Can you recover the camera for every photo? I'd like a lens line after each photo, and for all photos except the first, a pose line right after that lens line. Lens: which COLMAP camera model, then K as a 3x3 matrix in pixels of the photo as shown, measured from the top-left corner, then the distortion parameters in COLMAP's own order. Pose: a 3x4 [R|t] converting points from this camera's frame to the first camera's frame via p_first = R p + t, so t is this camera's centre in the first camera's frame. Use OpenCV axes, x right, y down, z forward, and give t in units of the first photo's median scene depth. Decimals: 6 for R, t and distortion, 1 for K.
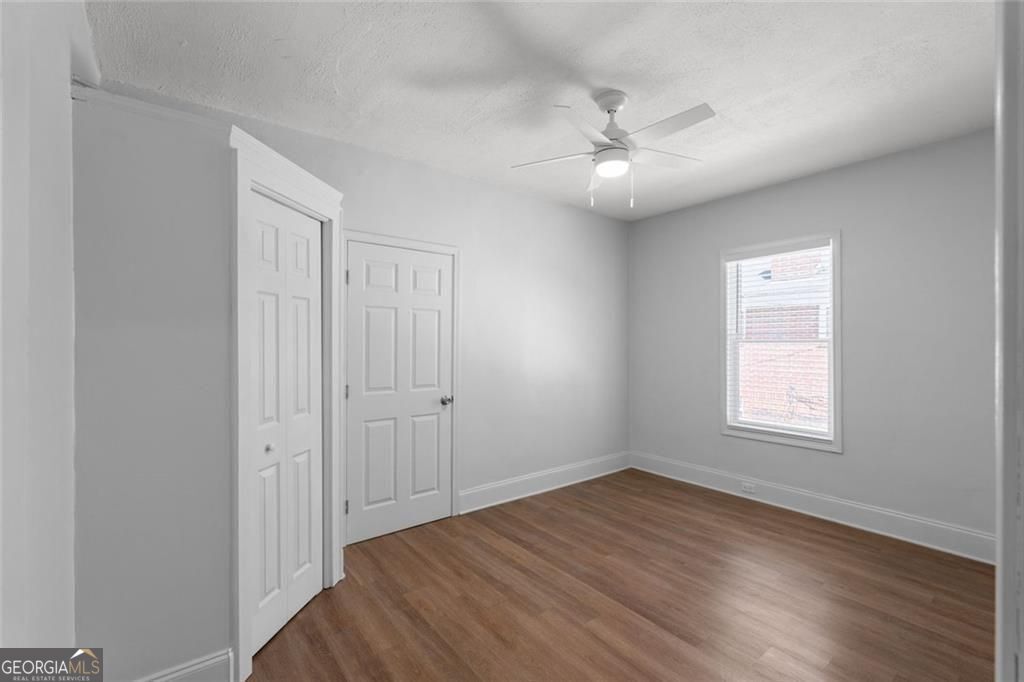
lens RADIAL K [[450.6, 0, 514.8], [0, 450.6, 339.0], [0, 0, 1]] dist [0.000126, 0.001925]
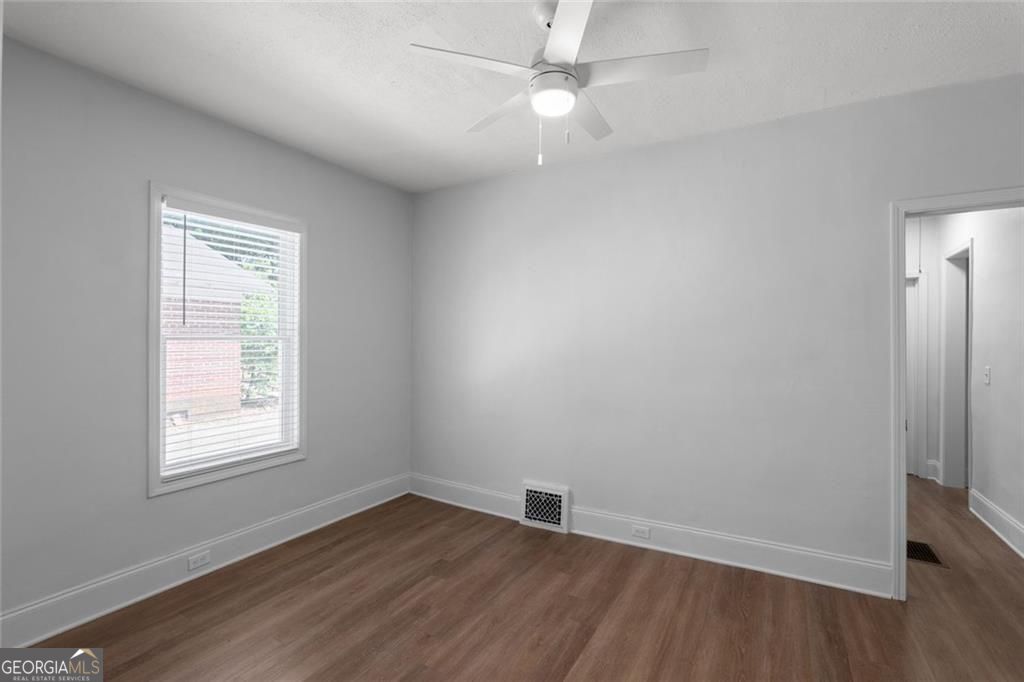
lens RADIAL K [[450.6, 0, 519.7], [0, 450.6, 341.5], [0, 0, 1]] dist [0.000126, 0.001925]
pose [[-0.369894, -0.005877, 0.929055, -0.395065], [-0.015759, 0.999876, 0.000050, 0.003958], [-0.928940, -0.014623, -0.369941, 1.192165]]
